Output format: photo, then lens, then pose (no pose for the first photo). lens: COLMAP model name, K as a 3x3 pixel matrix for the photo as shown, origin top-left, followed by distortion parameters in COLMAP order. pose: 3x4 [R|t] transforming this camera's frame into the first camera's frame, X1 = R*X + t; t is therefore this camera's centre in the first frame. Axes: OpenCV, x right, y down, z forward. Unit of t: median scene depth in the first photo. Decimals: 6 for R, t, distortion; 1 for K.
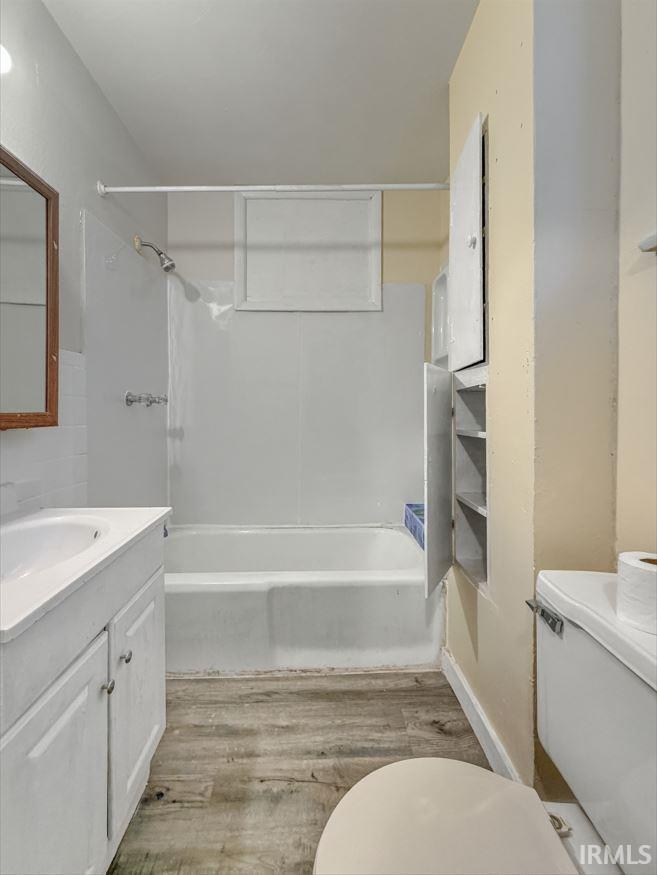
lens RADIAL K [[369.7, 0, 328.8], [0, 369.7, 408.2], [0, 0, 1]] dist [-0.001827, -0.000614]
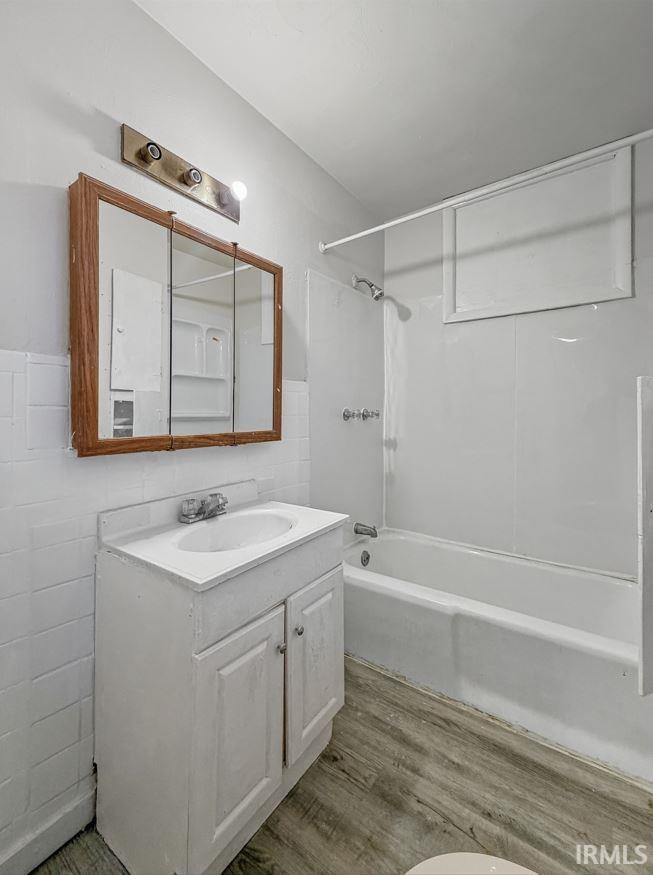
lens RADIAL K [[369.7, 0, 326.8], [0, 369.7, 408.2], [0, 0, 1]] dist [-0.001827, -0.000614]
pose [[0.797706, -0.008610, -0.602985, 0.197975], [0.001376, 0.999921, -0.012458, -0.048345], [0.603045, 0.009108, 0.797655, 0.024553]]
